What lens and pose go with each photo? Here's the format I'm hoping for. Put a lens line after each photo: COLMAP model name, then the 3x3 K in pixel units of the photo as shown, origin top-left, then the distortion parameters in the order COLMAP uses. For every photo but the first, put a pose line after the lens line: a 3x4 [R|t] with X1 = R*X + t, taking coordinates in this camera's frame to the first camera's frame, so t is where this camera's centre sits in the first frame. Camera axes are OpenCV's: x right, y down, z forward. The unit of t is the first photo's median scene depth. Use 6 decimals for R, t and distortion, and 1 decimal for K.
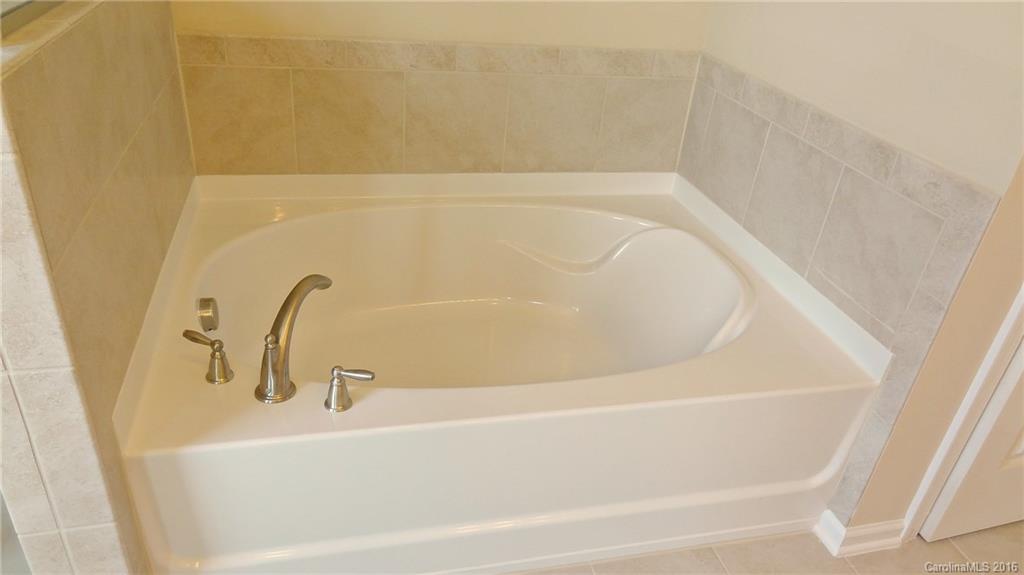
lens RADIAL K [[723.0, 0, 512.0], [0, 723.0, 291.3], [0, 0, 1]] dist [0.004422, 0.003676]
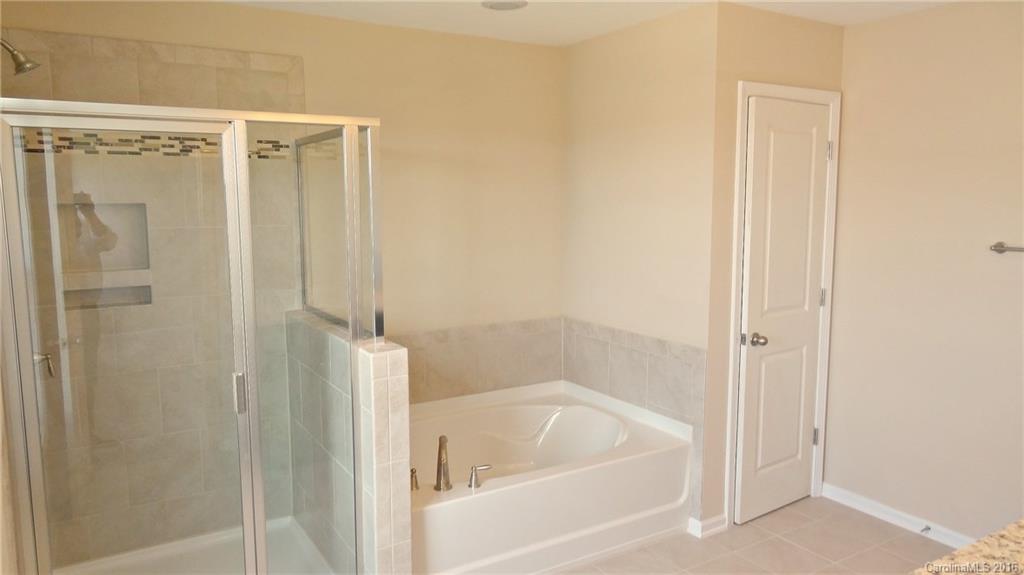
lens RADIAL K [[723.0, 0, 511.0], [0, 723.0, 284.7], [0, 0, 1]] dist [0.004422, 0.003676]
pose [[0.950424, -0.126845, 0.283909, -0.512526], [0.224925, 0.910871, -0.346009, 0.289587], [-0.214715, 0.392714, 0.894245, -0.920433]]
